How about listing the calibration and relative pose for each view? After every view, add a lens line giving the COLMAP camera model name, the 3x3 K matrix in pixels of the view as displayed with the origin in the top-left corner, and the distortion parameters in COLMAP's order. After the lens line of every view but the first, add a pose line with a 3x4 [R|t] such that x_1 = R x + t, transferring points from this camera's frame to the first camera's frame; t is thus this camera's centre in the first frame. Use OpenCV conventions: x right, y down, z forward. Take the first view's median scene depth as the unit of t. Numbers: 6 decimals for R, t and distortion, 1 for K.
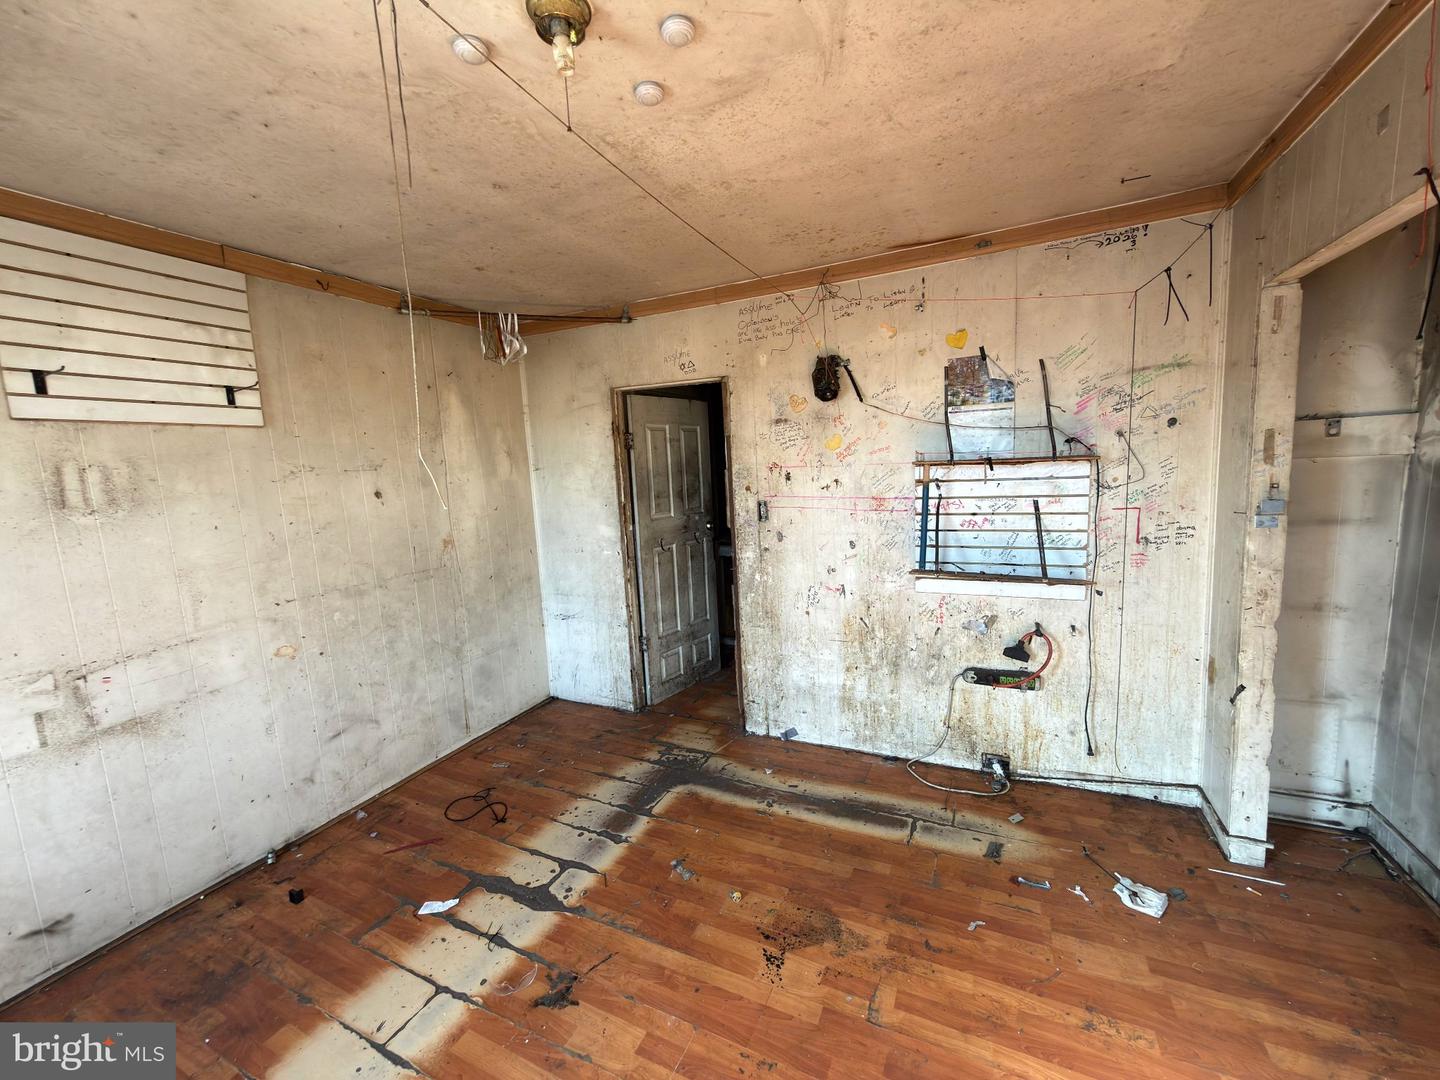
lens RADIAL K [[569.9, 0, 722.3], [0, 569.9, 535.3], [0, 0, 1]] dist [-0.000272, 0.000399]
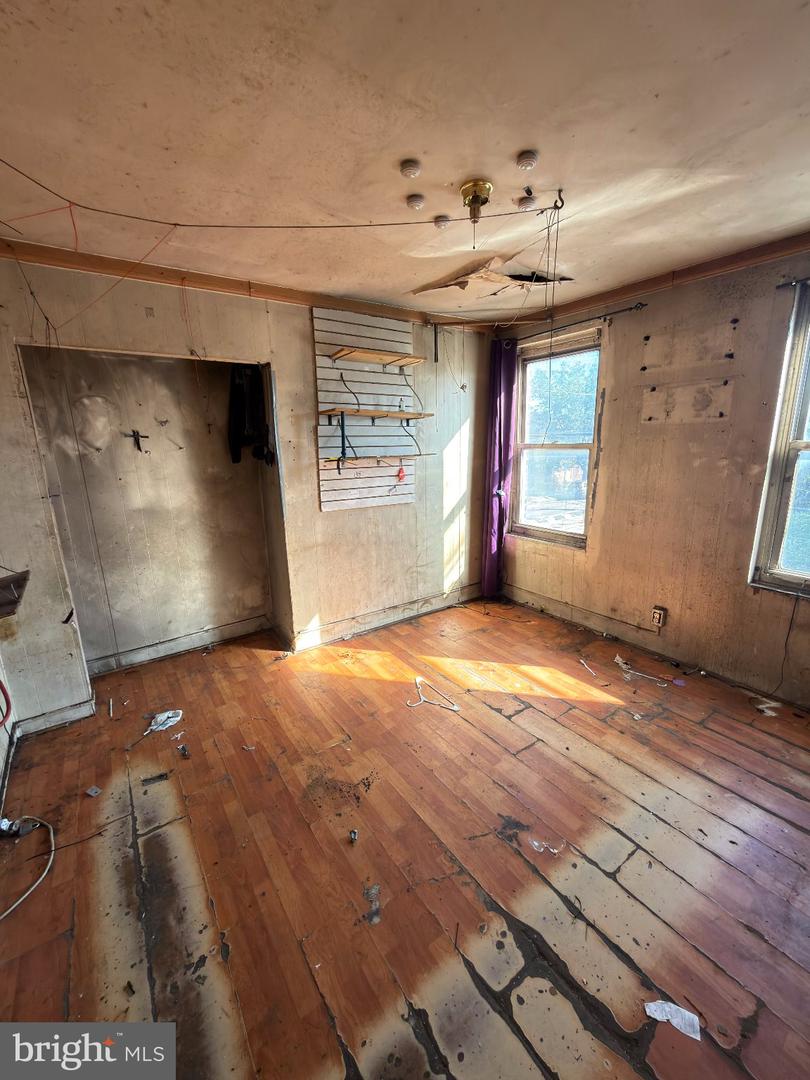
lens RADIAL K [[427.4, 0, 407.4], [0, 427.4, 539.1], [0, 0, 1]] dist [-0.000272, 0.000399]
pose [[-0.870823, -0.042571, 0.489750, -0.473170], [0.128715, 0.941743, 0.310728, -0.162827], [-0.474447, 0.333627, -0.814612, 1.505636]]
